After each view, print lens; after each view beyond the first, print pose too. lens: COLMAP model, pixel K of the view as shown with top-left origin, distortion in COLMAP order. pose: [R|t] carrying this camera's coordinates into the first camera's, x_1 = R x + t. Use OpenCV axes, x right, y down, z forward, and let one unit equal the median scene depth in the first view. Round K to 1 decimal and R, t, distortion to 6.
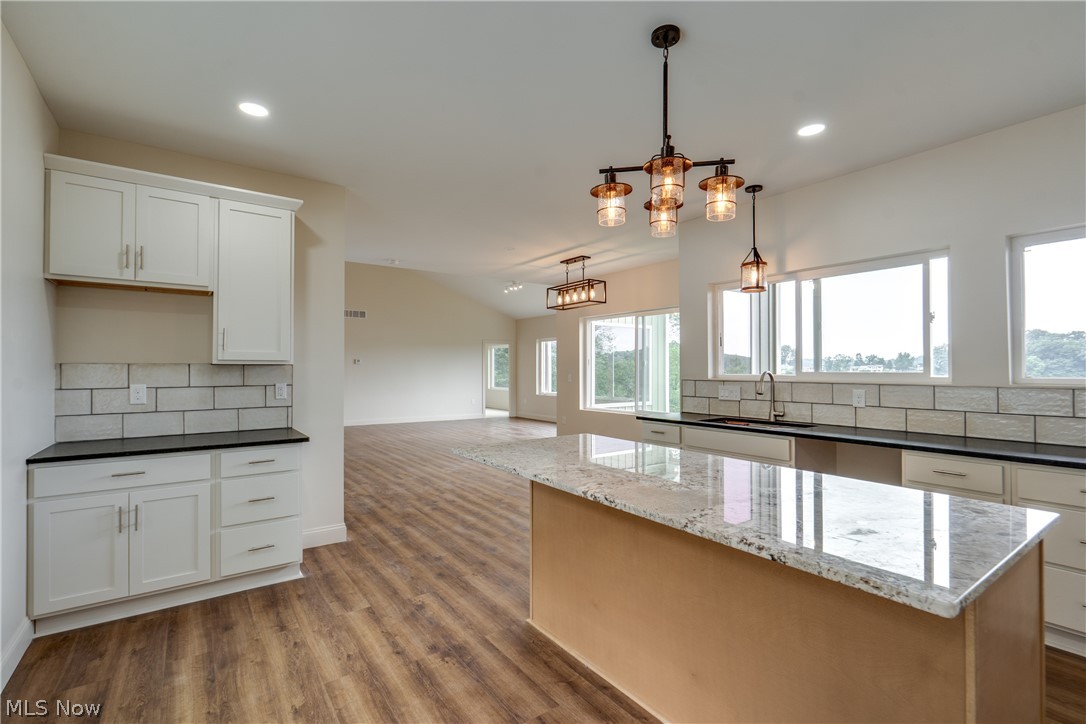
lens RADIAL K [[498.8, 0, 543.3], [0, 498.8, 367.1], [0, 0, 1]] dist [-0.005735, 0.004166]
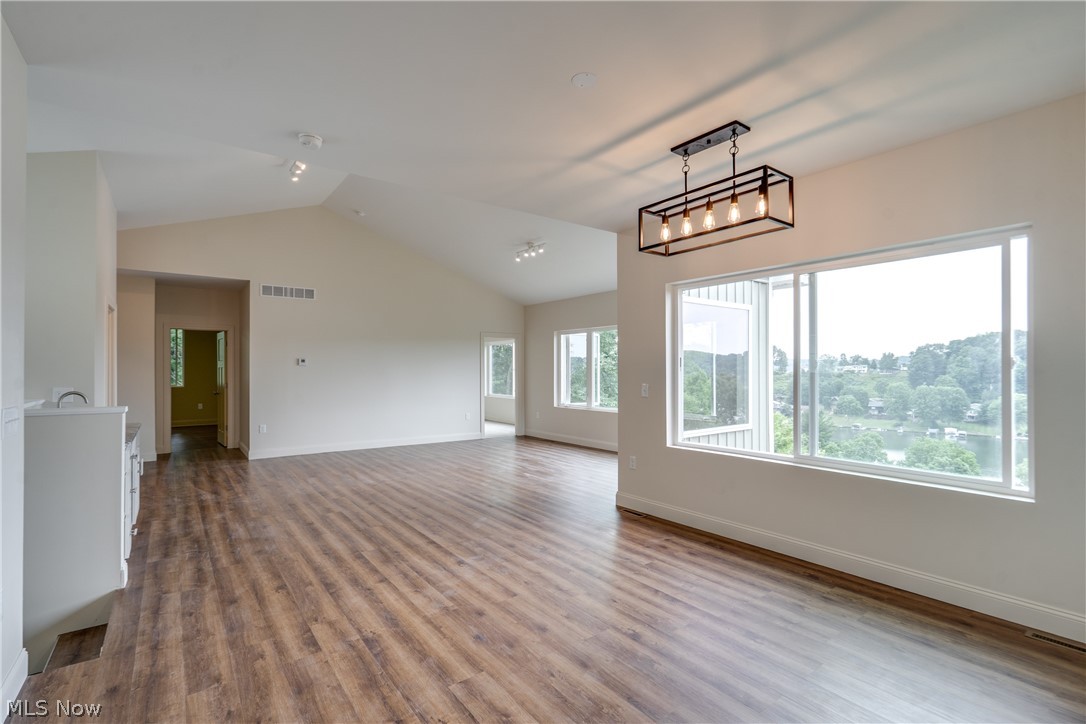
lens RADIAL K [[498.8, 0, 545.3], [0, 498.8, 367.4], [0, 0, 1]] dist [-0.005735, 0.004166]
pose [[0.999573, -0.000438, 0.029220, -0.155760], [0.000429, 1.000000, 0.000332, -0.009042], [-0.029220, -0.000319, 0.999573, 0.844767]]
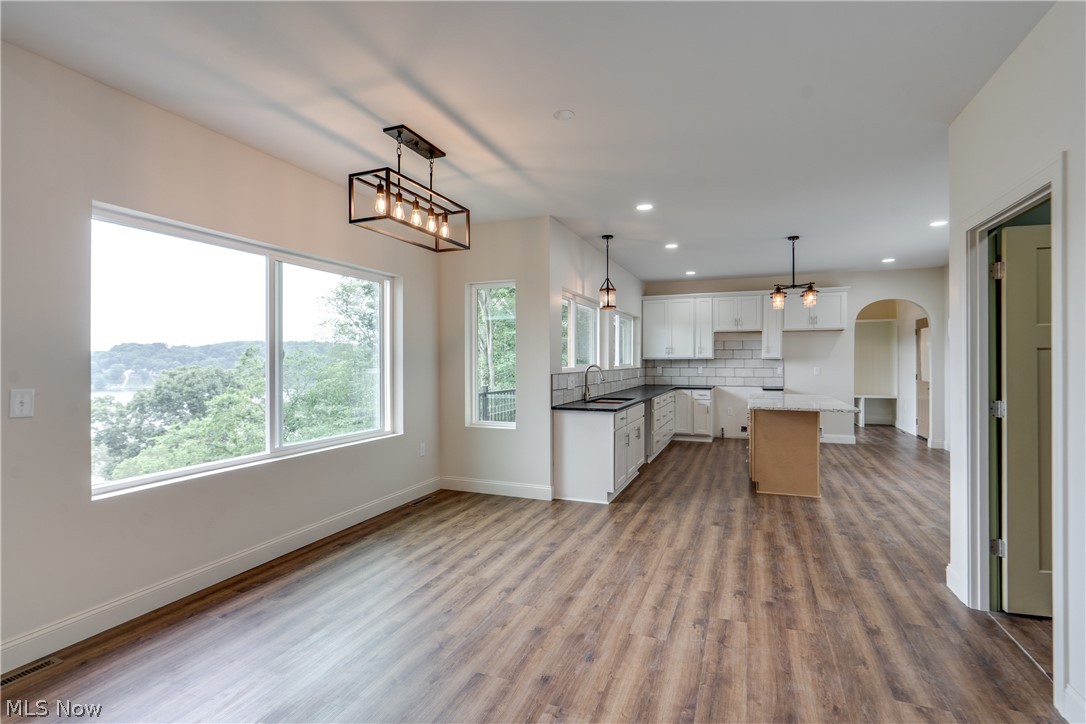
lens RADIAL K [[498.8, 0, 554.6], [0, 498.8, 366.0], [0, 0, 1]] dist [-0.005735, 0.004166]
pose [[-0.549370, -0.004578, 0.835567, -0.651543], [0.002178, 0.999974, 0.006910, 0.000627], [-0.835576, 0.005616, -0.549345, 1.787568]]
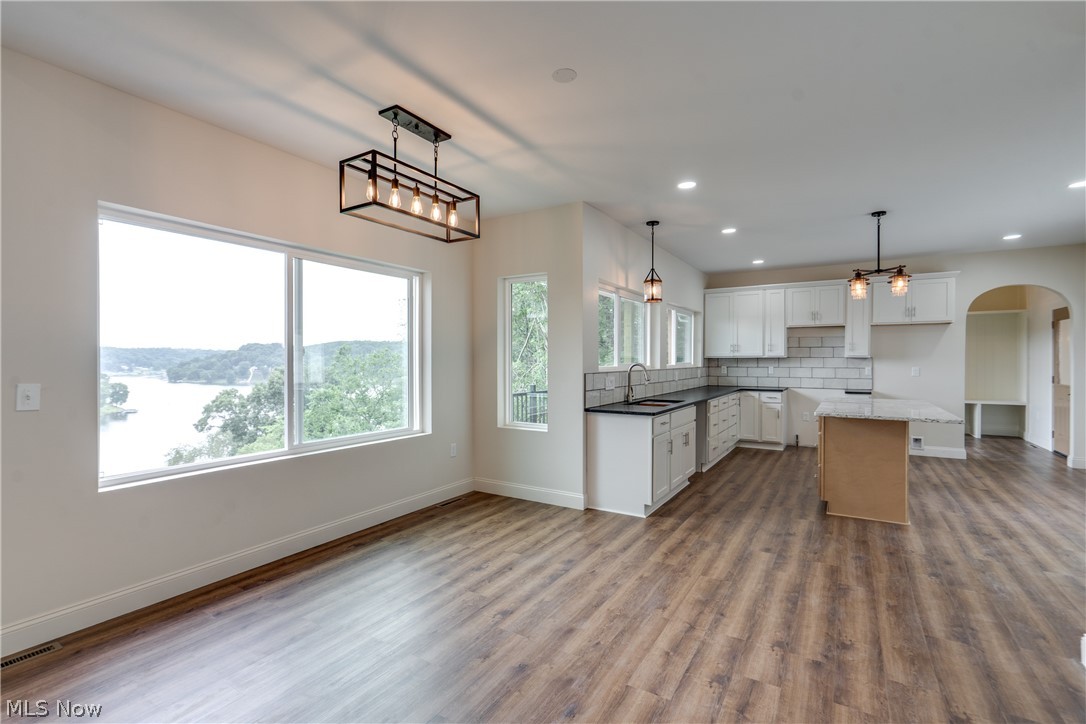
lens RADIAL K [[498.8, 0, 538.3], [0, 498.8, 365.6], [0, 0, 1]] dist [-0.005735, 0.004166]
pose [[-0.389500, -0.009344, 0.920979, -0.625824], [-0.001750, 0.999954, 0.009405, 0.001350], [-0.921025, 0.002052, -0.389499, 1.664967]]
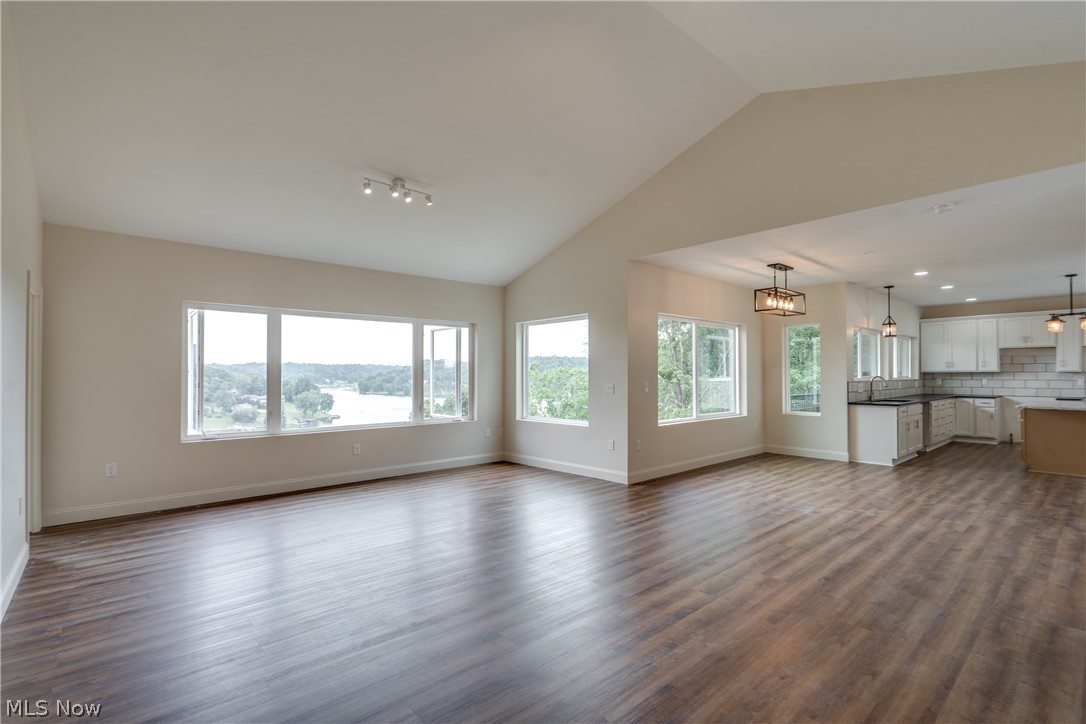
lens RADIAL K [[498.8, 0, 536.9], [0, 498.8, 370.4], [0, 0, 1]] dist [-0.005735, 0.004166]
pose [[-0.098729, 0.010220, 0.995062, -1.368852], [-0.000720, 0.999946, -0.010342, 0.005986], [-0.995114, -0.001737, -0.098716, 2.460994]]
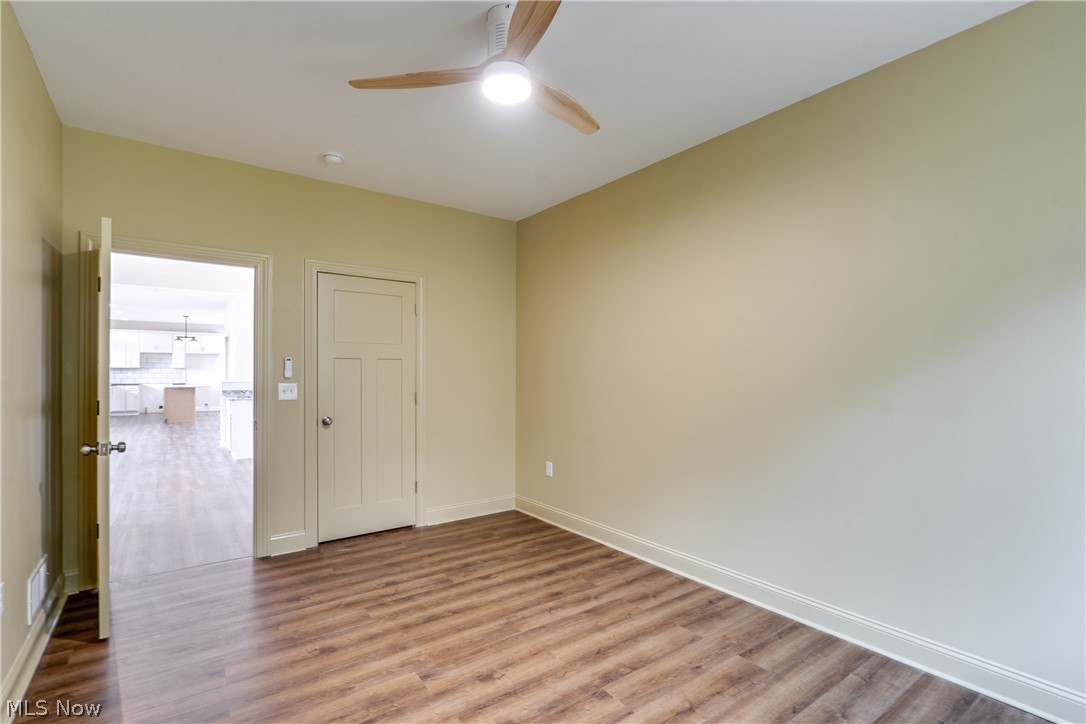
lens RADIAL K [[504.7, 0, 563.9], [0, 504.7, 373.8], [0, 0, 1]] dist [0.002031, -0.000073]
pose [[-0.998835, -0.000069, -0.048264, -2.129175], [-0.000101, 1.000000, 0.000663, 0.026936], [0.048264, 0.000667, -0.998834, 3.839220]]
